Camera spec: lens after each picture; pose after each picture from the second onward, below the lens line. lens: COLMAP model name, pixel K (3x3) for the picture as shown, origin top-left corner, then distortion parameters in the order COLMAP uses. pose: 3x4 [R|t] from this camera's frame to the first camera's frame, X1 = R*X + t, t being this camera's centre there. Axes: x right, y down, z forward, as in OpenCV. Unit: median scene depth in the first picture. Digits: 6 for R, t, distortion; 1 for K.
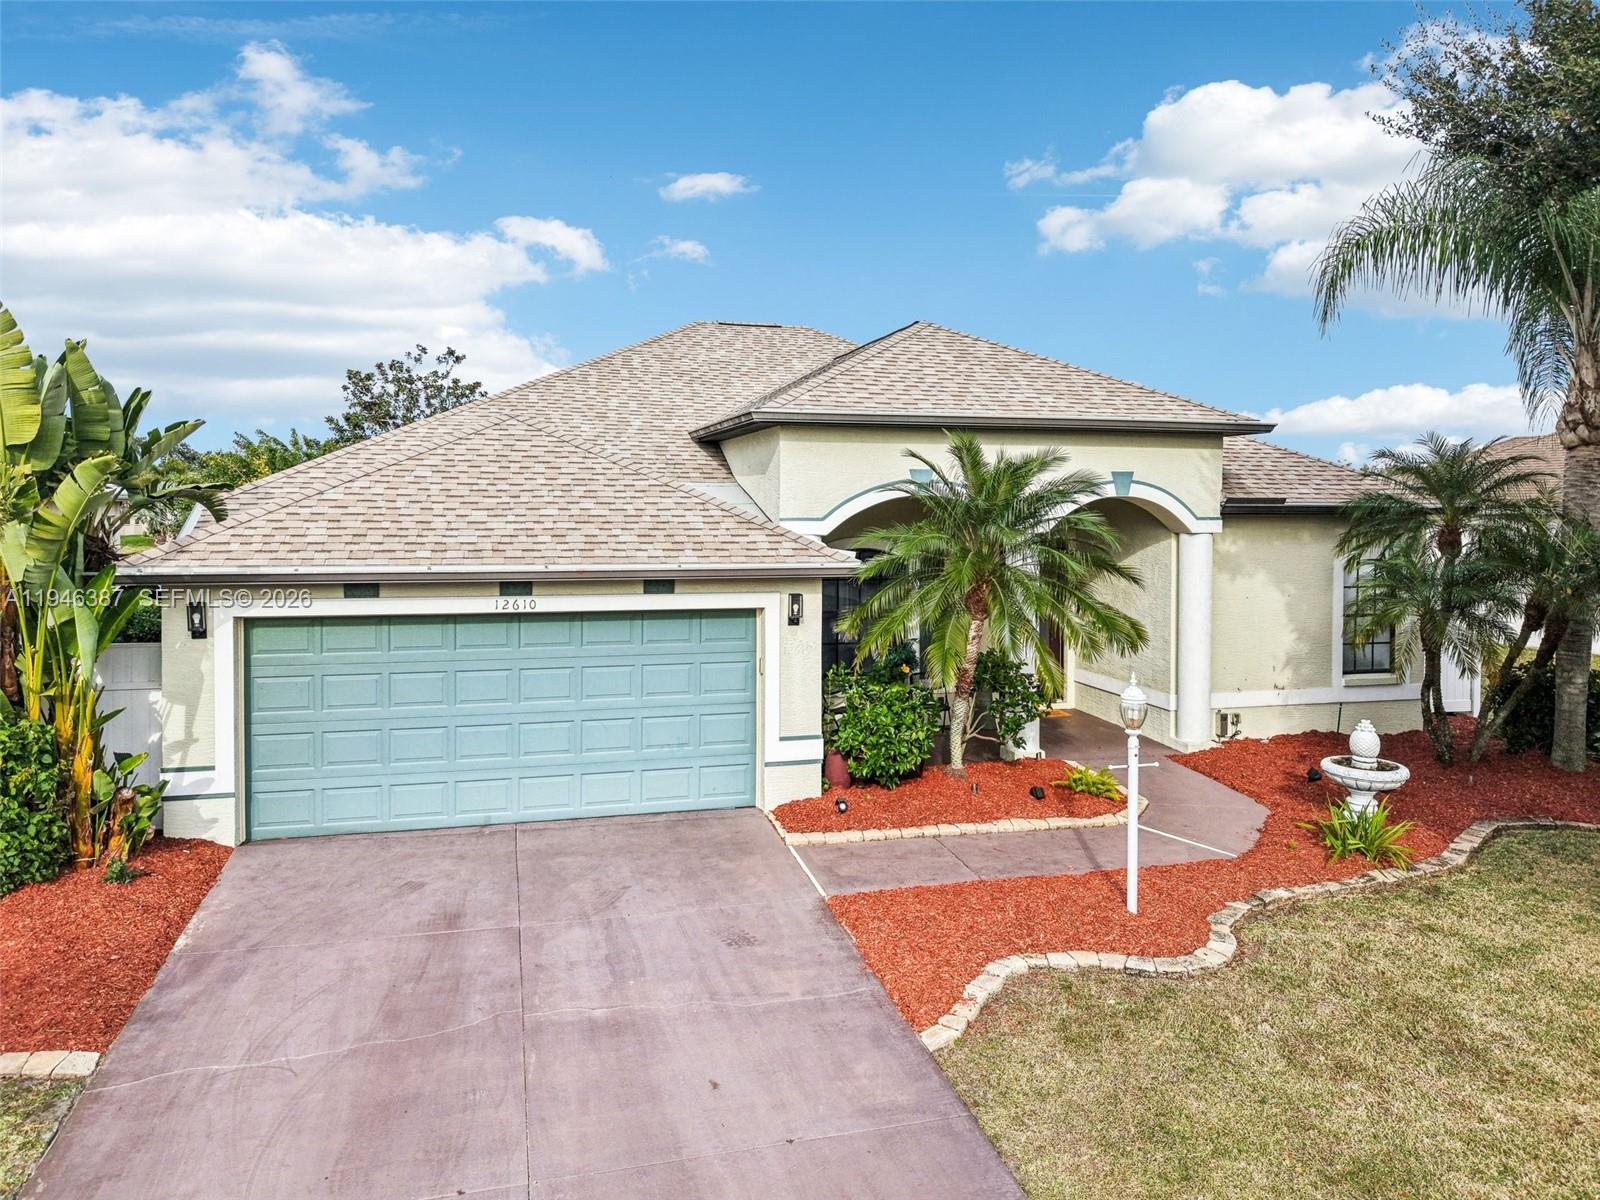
lens RADIAL K [[1106.9, 0, 792.2], [0, 1106.9, 590.6], [0, 0, 1]] dist [0.007685, -0.005026]
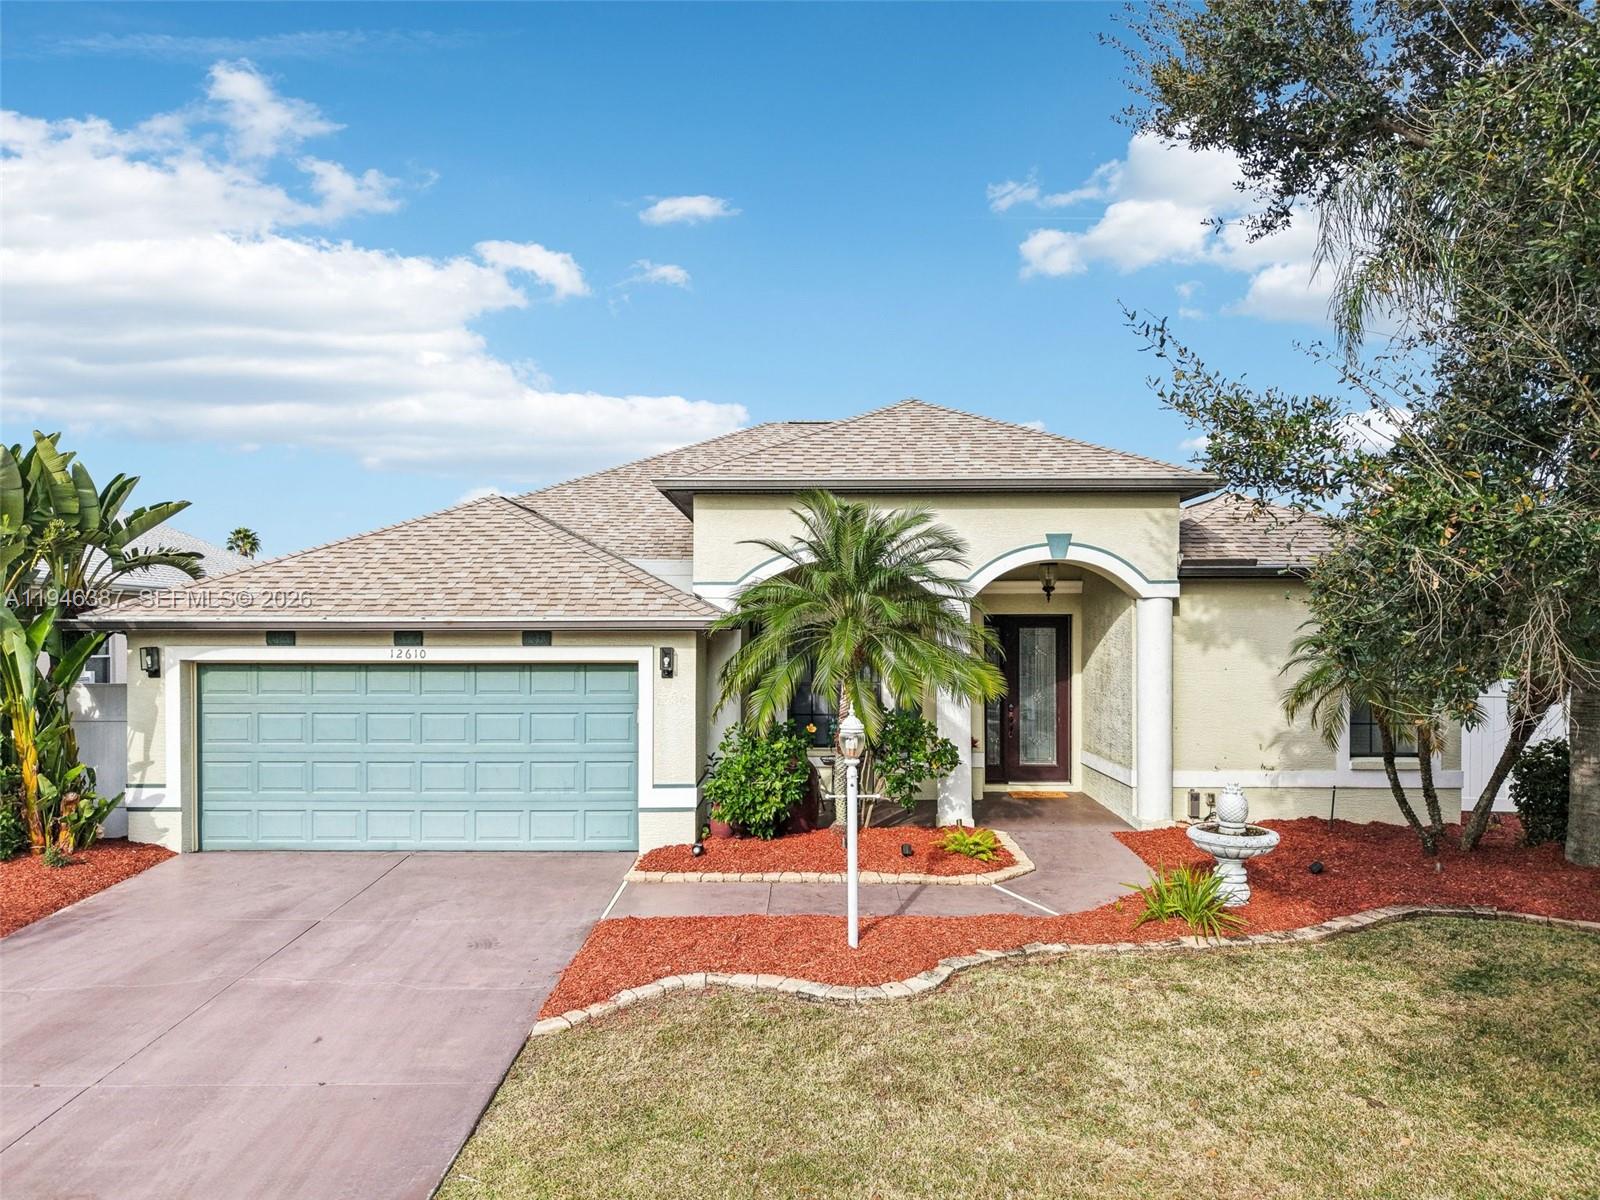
lens RADIAL K [[1085.2, 0, 800.4], [0, 1085.2, 693.5], [0, 0, 1]] dist [0.004911, -0.001427]
pose [[0.964650, 0.007933, -0.263414, 0.439145], [-0.014137, 0.999665, -0.021667, 0.073597], [0.263154, 0.024625, 0.964439, 0.041363]]
